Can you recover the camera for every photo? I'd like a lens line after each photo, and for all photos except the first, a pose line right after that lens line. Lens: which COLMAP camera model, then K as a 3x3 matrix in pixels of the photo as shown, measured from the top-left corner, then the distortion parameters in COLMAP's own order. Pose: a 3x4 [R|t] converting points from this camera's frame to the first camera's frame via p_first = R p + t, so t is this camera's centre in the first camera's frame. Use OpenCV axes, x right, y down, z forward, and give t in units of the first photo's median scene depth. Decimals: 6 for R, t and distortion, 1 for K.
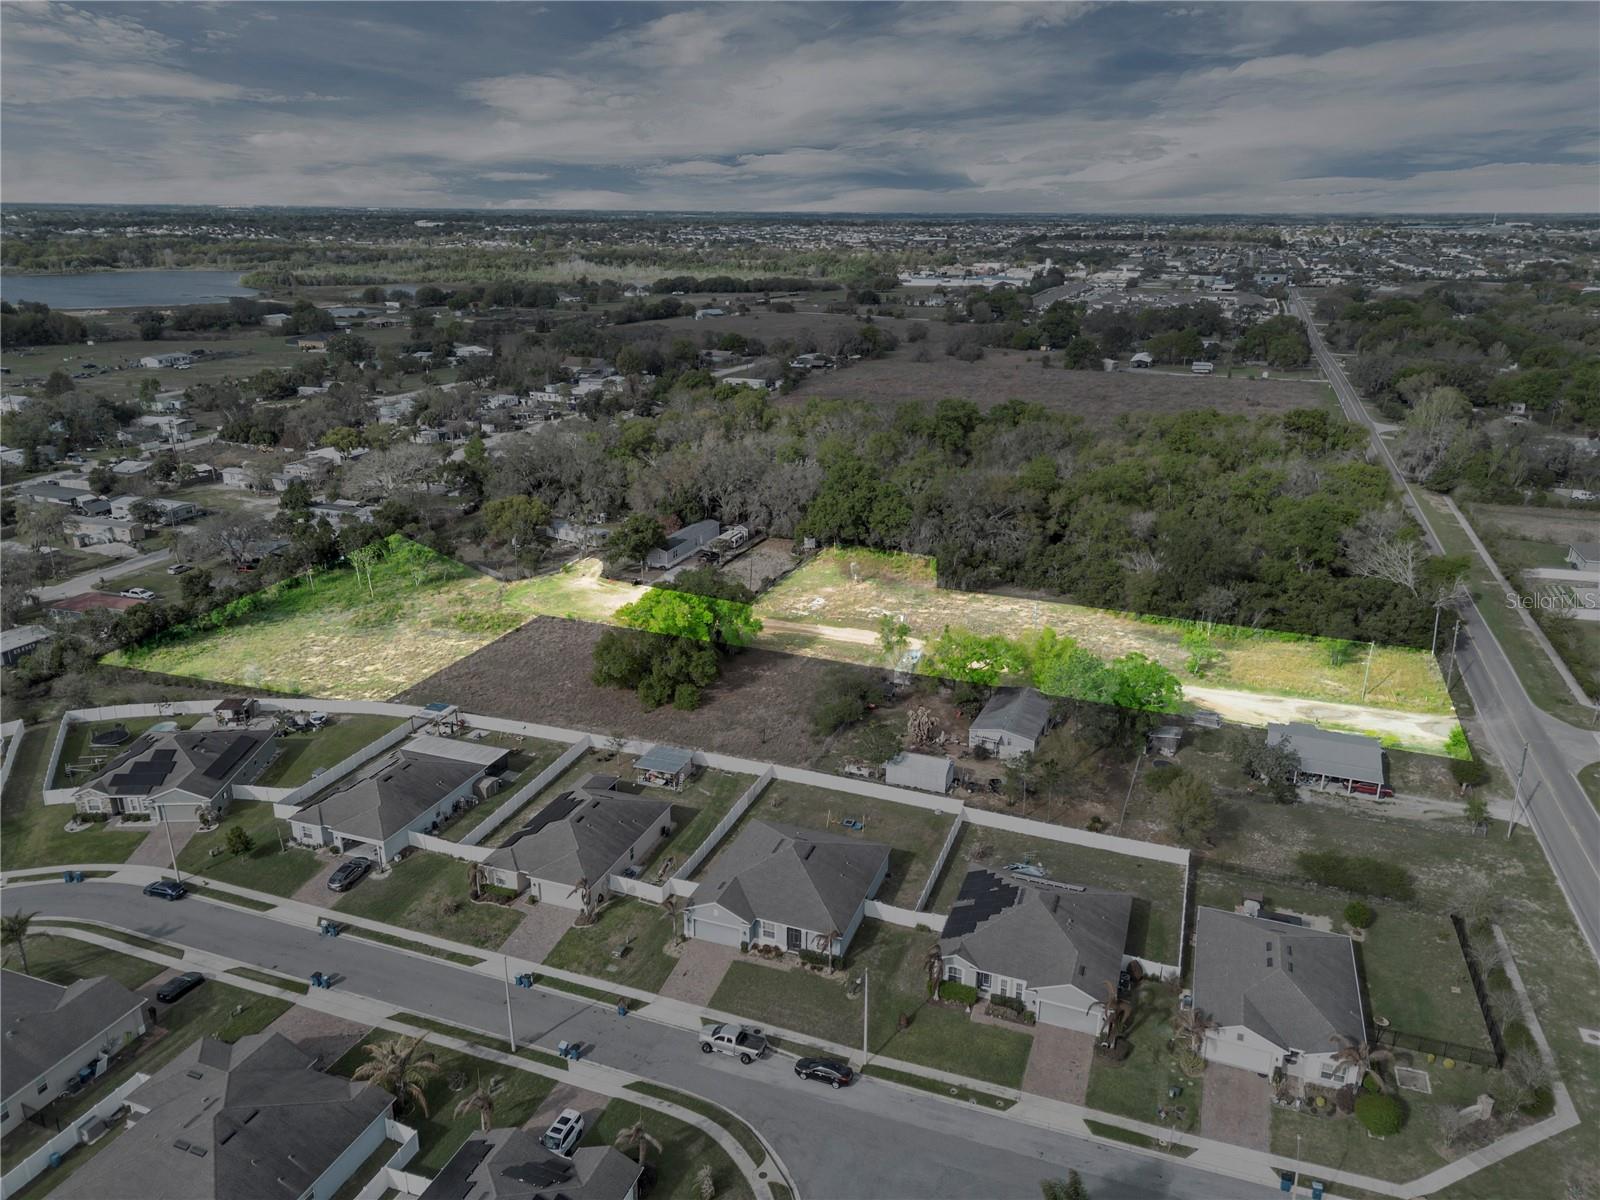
lens RADIAL K [[1124.9, 0, 800.5], [0, 1124.9, 601.1], [0, 0, 1]] dist [0.055378, -0.033135]
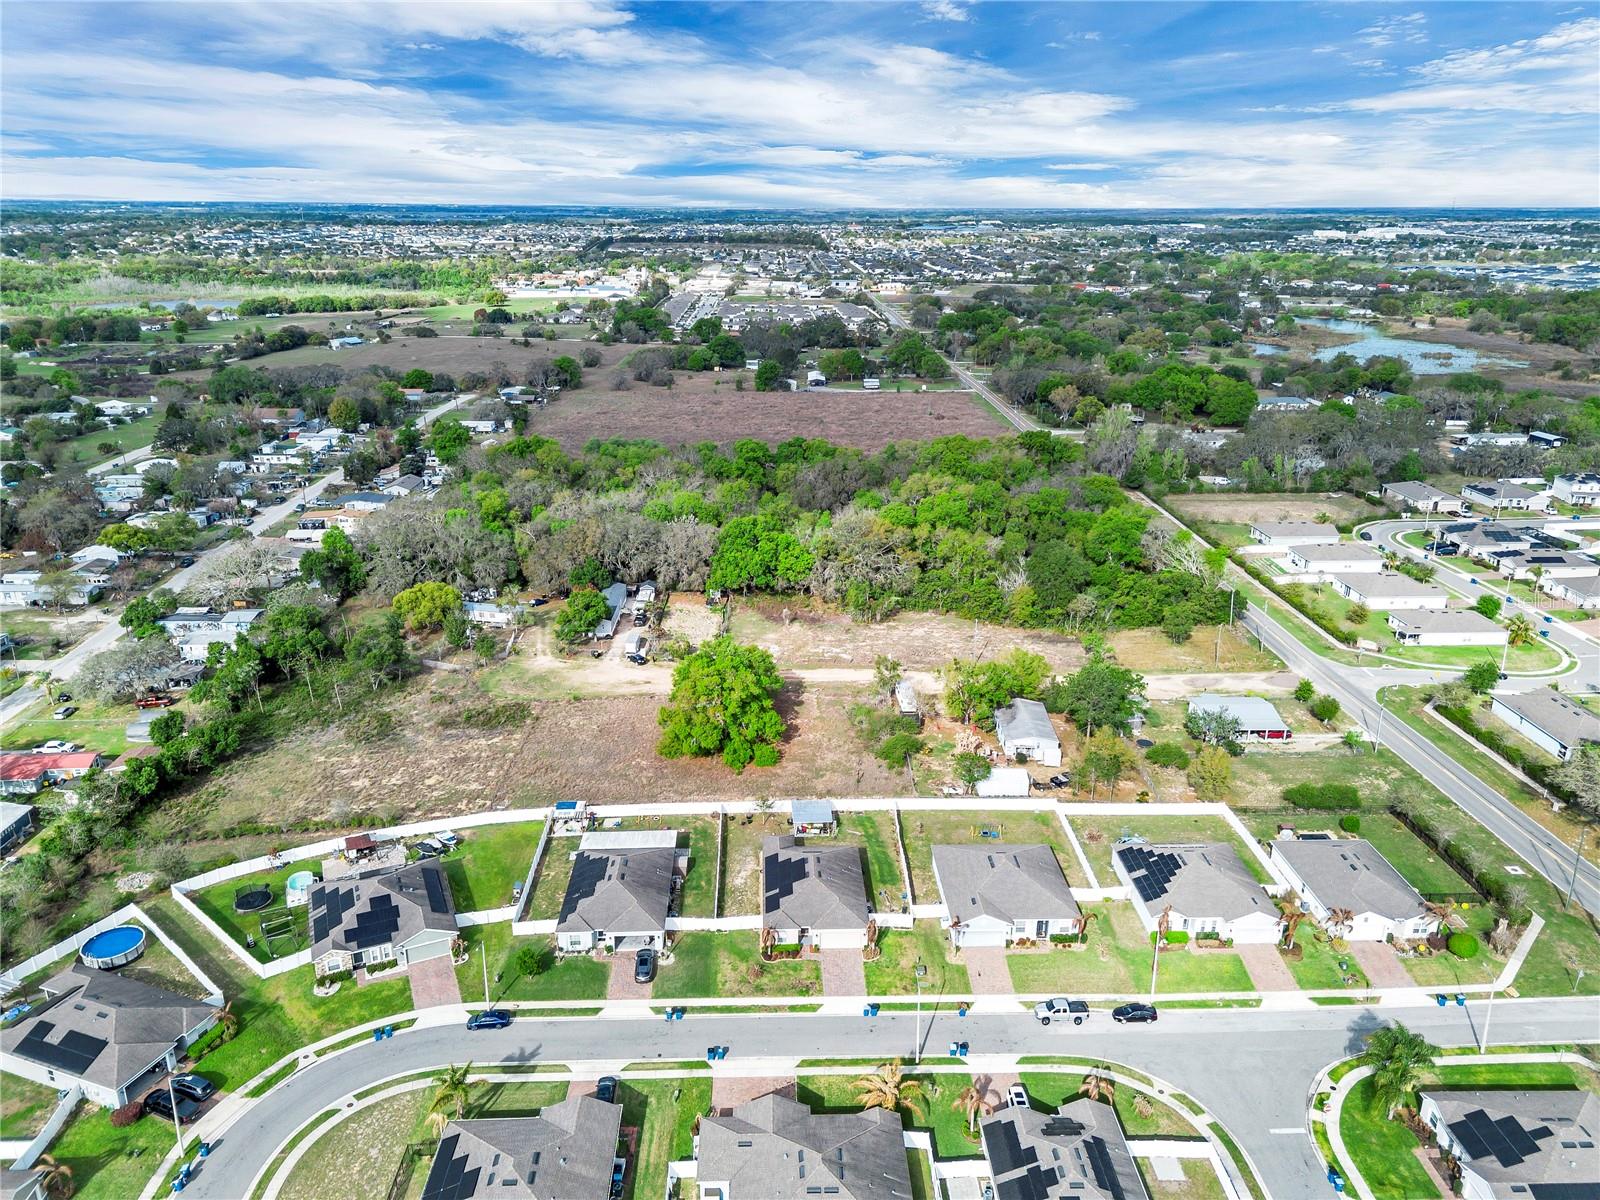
lens RADIAL K [[1124.9, 0, 800.4], [0, 1124.9, 599.0], [0, 0, 1]] dist [0.055378, -0.033135]
pose [[0.925171, -0.126948, 0.357692, -0.524616], [0.125437, 0.991720, 0.027526, -0.113279], [-0.358224, 0.019401, 0.933434, -0.093614]]
